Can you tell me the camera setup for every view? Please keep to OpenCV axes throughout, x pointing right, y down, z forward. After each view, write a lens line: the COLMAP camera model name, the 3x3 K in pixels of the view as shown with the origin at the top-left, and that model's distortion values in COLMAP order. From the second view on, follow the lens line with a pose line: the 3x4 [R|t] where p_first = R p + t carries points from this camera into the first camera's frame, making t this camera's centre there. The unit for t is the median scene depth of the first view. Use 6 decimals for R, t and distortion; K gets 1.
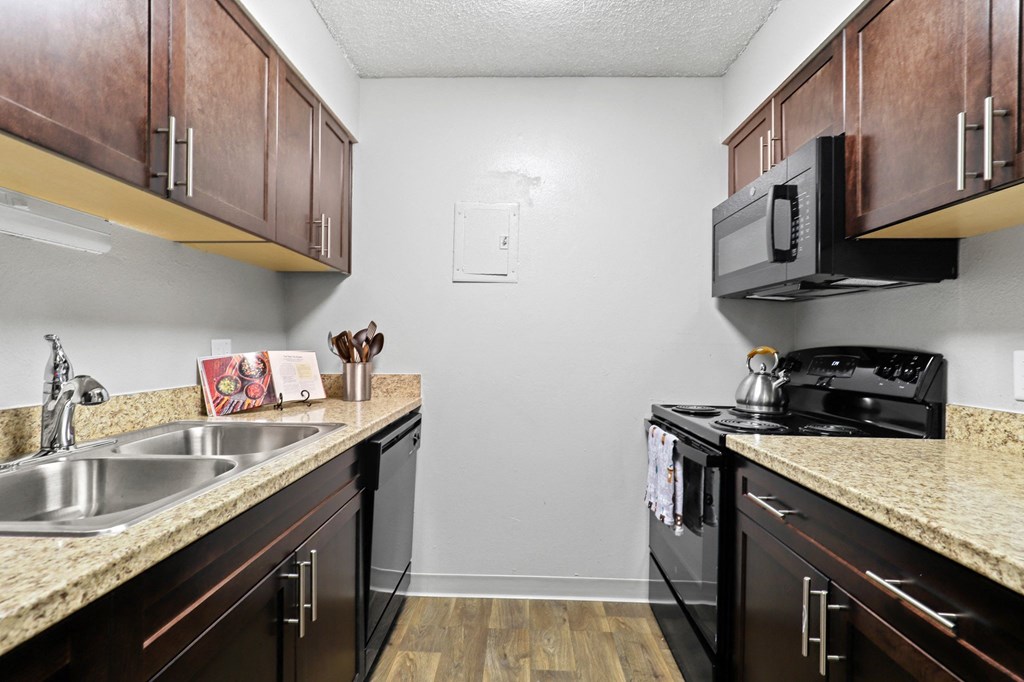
lens RADIAL K [[453.7, 0, 512.0], [0, 453.7, 341.0], [0, 0, 1]] dist [0.027528, 0.000207]
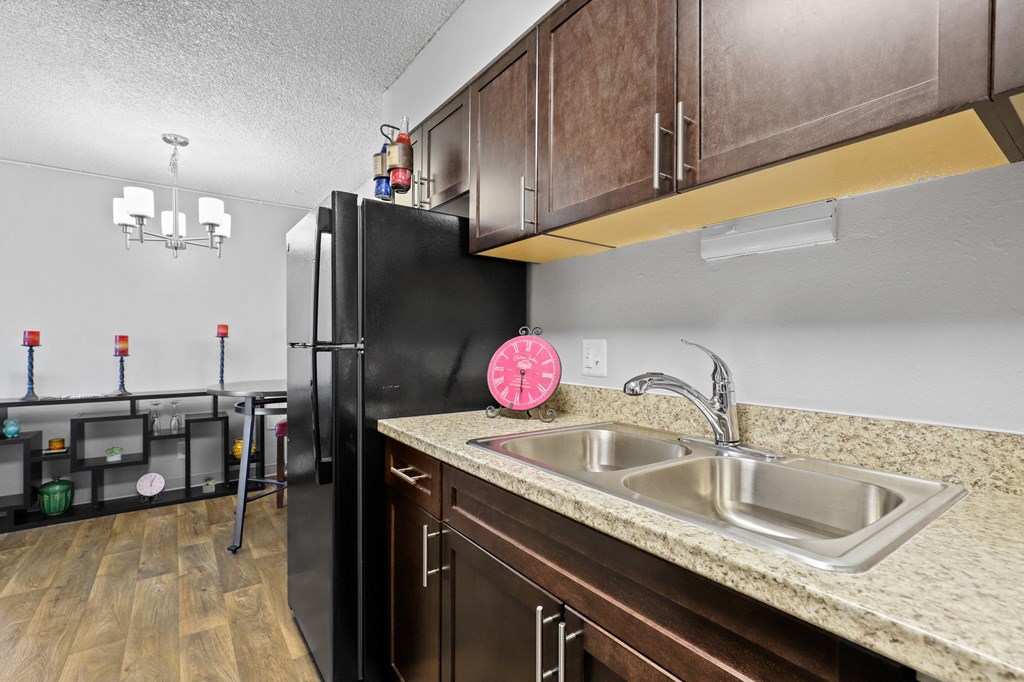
lens RADIAL K [[453.7, 0, 512.0], [0, 453.7, 341.0], [0, 0, 1]] dist [0.027528, 0.000207]
pose [[-0.770224, -0.023038, -0.637358, 0.108261], [-0.015225, 0.999727, -0.017737, 0.019329], [0.637592, -0.003958, -0.770364, 1.587361]]
